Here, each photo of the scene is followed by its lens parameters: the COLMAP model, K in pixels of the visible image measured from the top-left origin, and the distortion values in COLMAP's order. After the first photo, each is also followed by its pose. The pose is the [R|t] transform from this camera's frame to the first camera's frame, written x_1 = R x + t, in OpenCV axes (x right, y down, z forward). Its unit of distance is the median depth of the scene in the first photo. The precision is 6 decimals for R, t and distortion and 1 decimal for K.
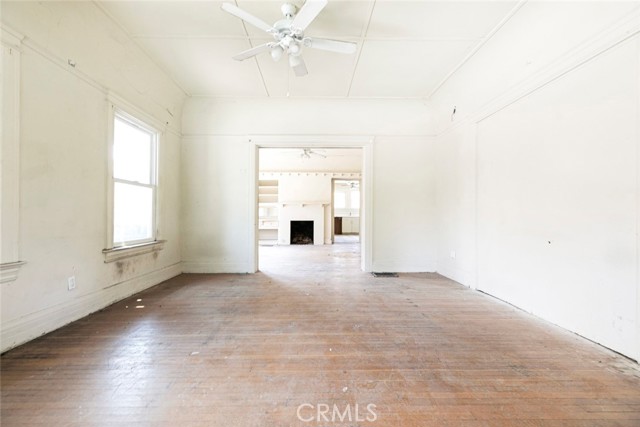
lens RADIAL K [[289.1, 0, 320.9], [0, 289.1, 213.2], [0, 0, 1]] dist [0.000019, -0.000992]
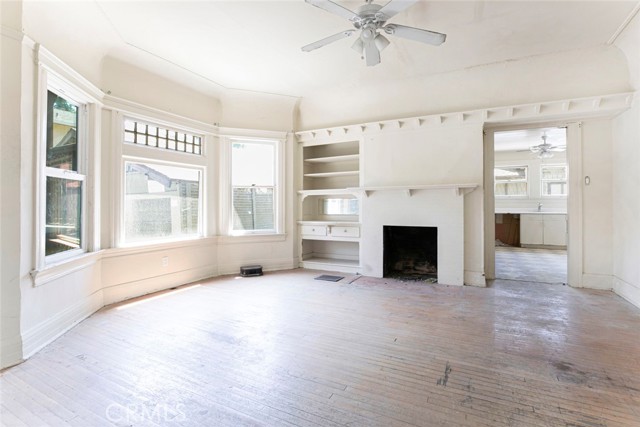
lens RADIAL K [[289.1, 0, 334.7], [0, 289.1, 199.4], [0, 0, 1]] dist [0.000019, -0.000992]
pose [[0.872373, -0.010109, -0.488736, 0.052097], [0.003464, 0.999889, -0.014497, -0.009581], [0.488829, 0.010954, 0.872311, 0.549175]]
